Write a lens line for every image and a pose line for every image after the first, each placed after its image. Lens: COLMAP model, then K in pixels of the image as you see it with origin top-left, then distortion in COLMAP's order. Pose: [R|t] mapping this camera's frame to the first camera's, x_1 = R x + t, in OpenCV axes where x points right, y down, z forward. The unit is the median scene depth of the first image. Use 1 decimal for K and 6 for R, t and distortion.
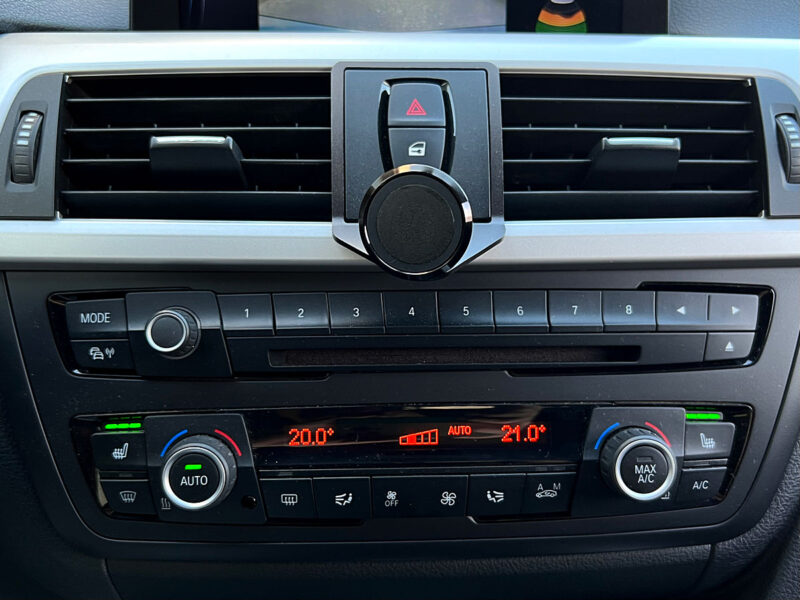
lens RADIAL K [[763.9, 0, 399.3], [0, 763.9, 304.0], [0, 0, 1]] dist [0.016908, 0.000000]
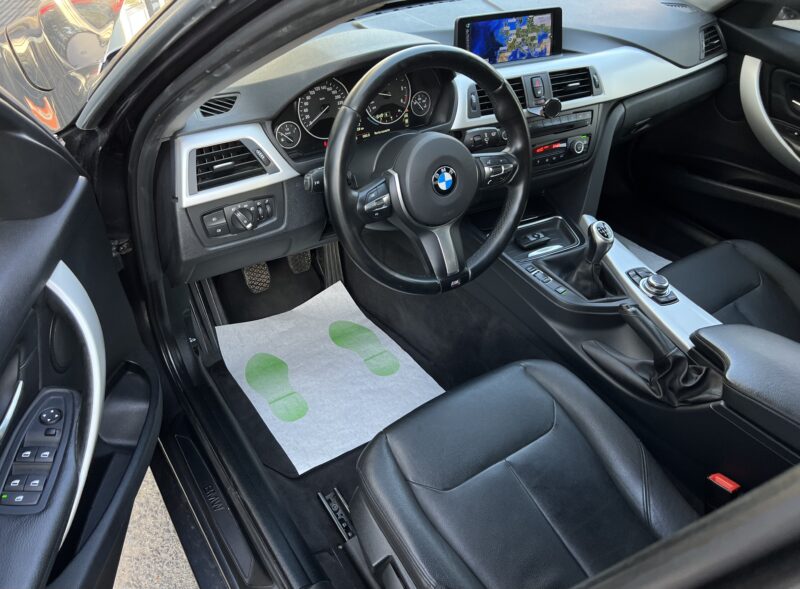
lens RADIAL K [[599.3, 0, 397.6], [0, 599.3, 287.1], [0, 0, 1]] dist [0.030623, -0.021204]
pose [[0.908170, -0.244386, 0.339857, -2.501826], [0.144170, 0.944822, 0.294154, -0.285700], [-0.392992, -0.218145, 0.893292, -2.492259]]
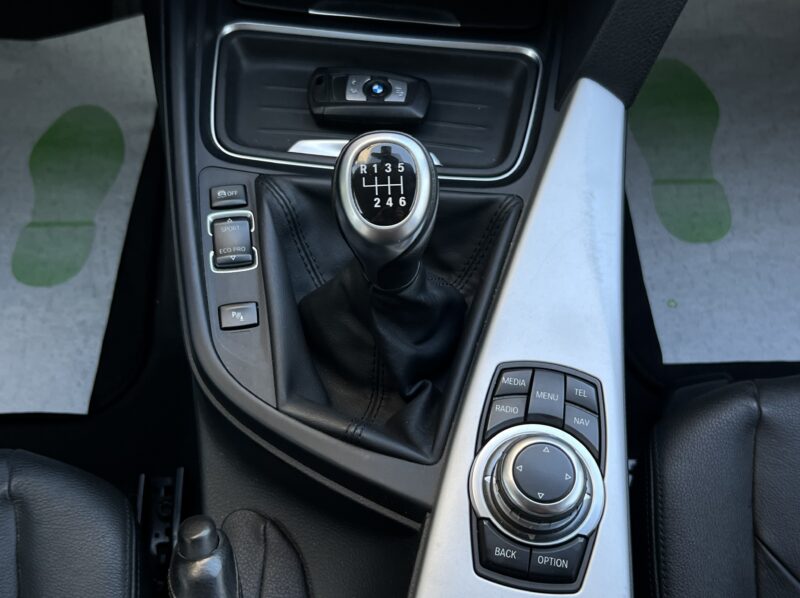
lens RADIAL K [[902.6, 0, 408.2], [0, 902.6, 307.1], [0, 0, 1]] dist [0.018155, 0.000000]
pose [[0.990181, 0.117773, -0.075313, 0.297878], [-0.053588, 0.817364, 0.573624, 0.094729], [0.129116, -0.563956, 0.815649, -0.627978]]
